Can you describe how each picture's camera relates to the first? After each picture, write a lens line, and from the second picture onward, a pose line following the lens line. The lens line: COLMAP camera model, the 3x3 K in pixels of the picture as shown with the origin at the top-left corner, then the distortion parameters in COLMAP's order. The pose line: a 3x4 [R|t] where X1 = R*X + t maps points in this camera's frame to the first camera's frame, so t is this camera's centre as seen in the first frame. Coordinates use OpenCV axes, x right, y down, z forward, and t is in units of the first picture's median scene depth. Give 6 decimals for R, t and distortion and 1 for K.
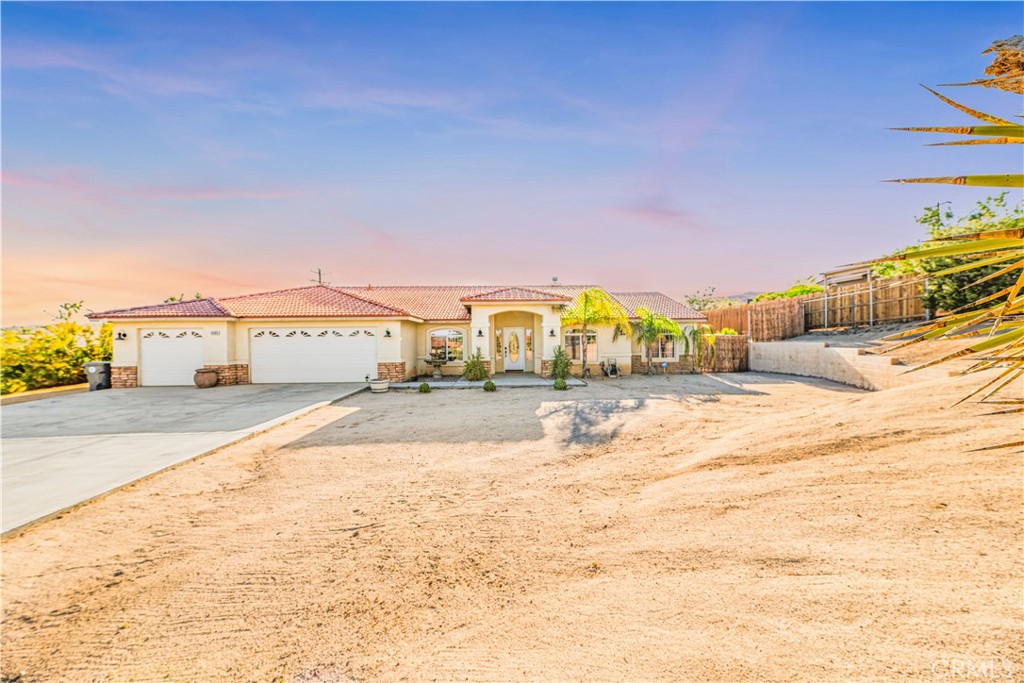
lens RADIAL K [[411.9, 0, 508.0], [0, 411.9, 343.1], [0, 0, 1]] dist [-0.008381, 0.000263]
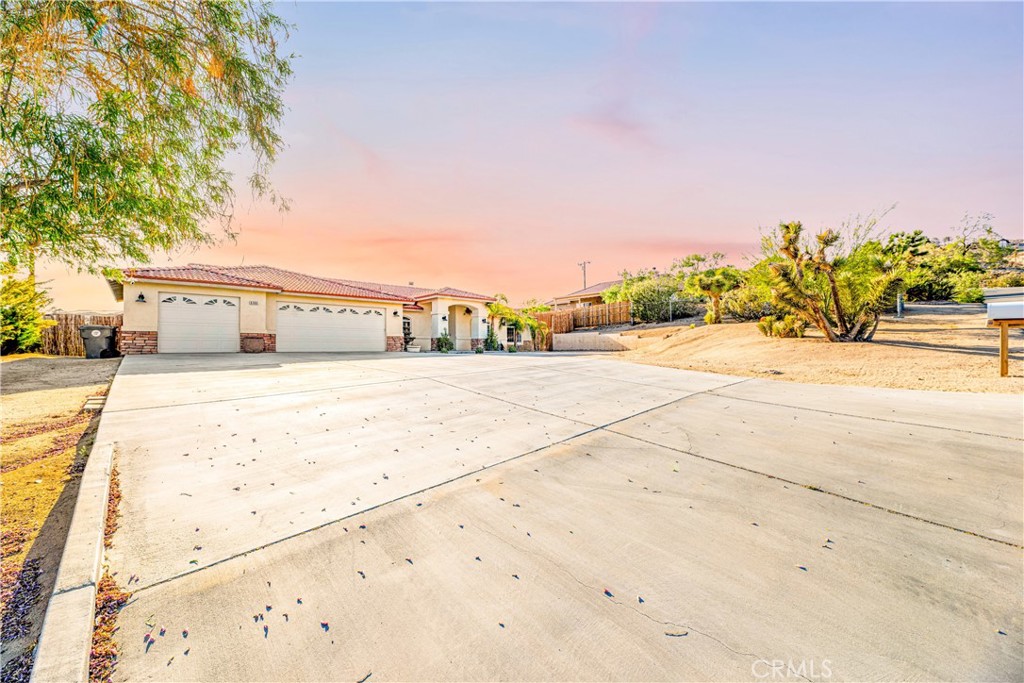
lens RADIAL K [[411.9, 0, 510.2], [0, 411.9, 342.9], [0, 0, 1]] dist [-0.008381, 0.000263]
pose [[0.760664, 0.015945, 0.648950, -0.872607], [-0.000467, 0.999711, -0.024015, 0.102146], [-0.649145, 0.017964, 0.760452, -0.238247]]
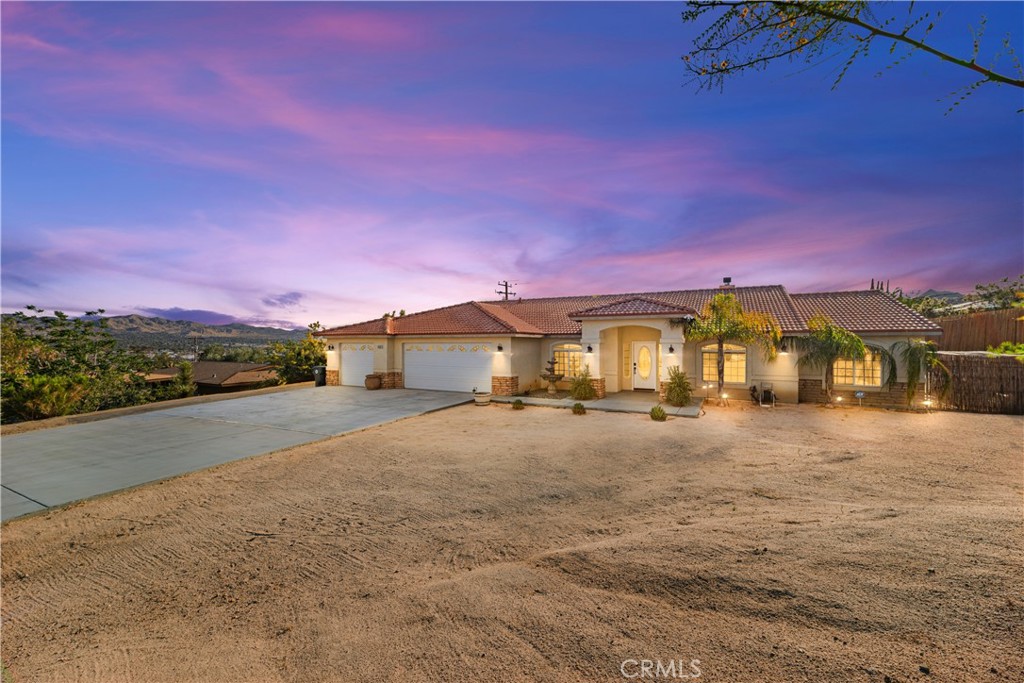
lens RADIAL K [[411.9, 0, 501.9], [0, 411.9, 343.2], [0, 0, 1]] dist [-0.008381, 0.000263]
pose [[0.865734, 0.009778, -0.500408, 0.250697], [-0.010168, 0.999946, 0.001947, -0.041650], [0.500400, 0.003402, 0.865787, 0.075972]]
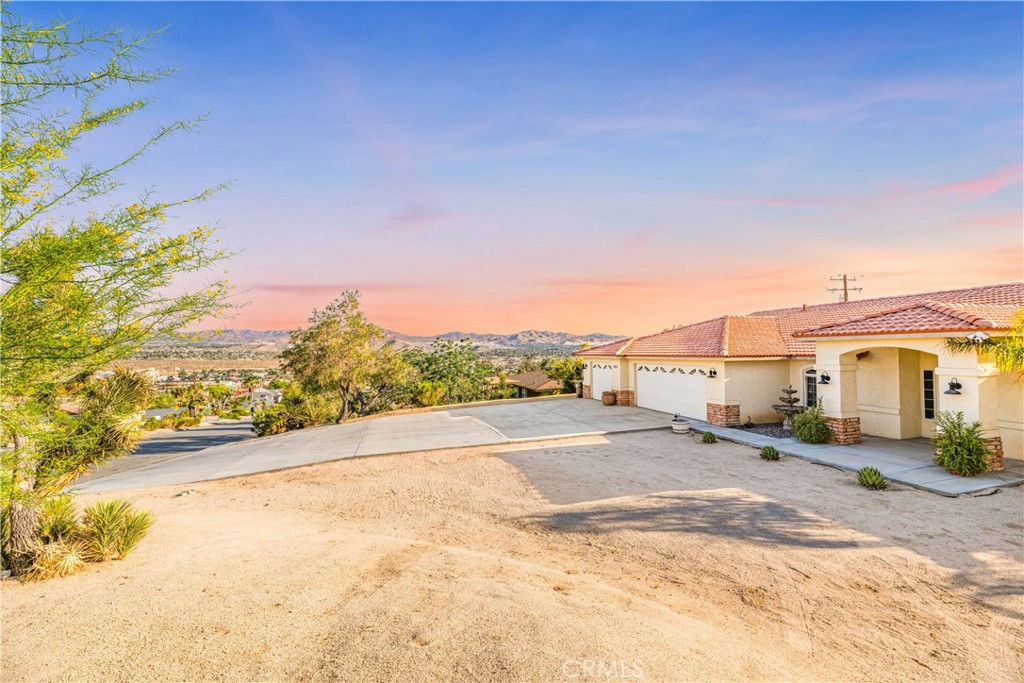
lens RADIAL K [[411.9, 0, 508.8], [0, 411.9, 344.2], [0, 0, 1]] dist [-0.008381, 0.000263]
pose [[0.249473, -0.009014, -0.968340, 0.536682], [0.006003, 0.999952, -0.007762, -0.089963], [0.968363, -0.003876, 0.249515, 0.291131]]
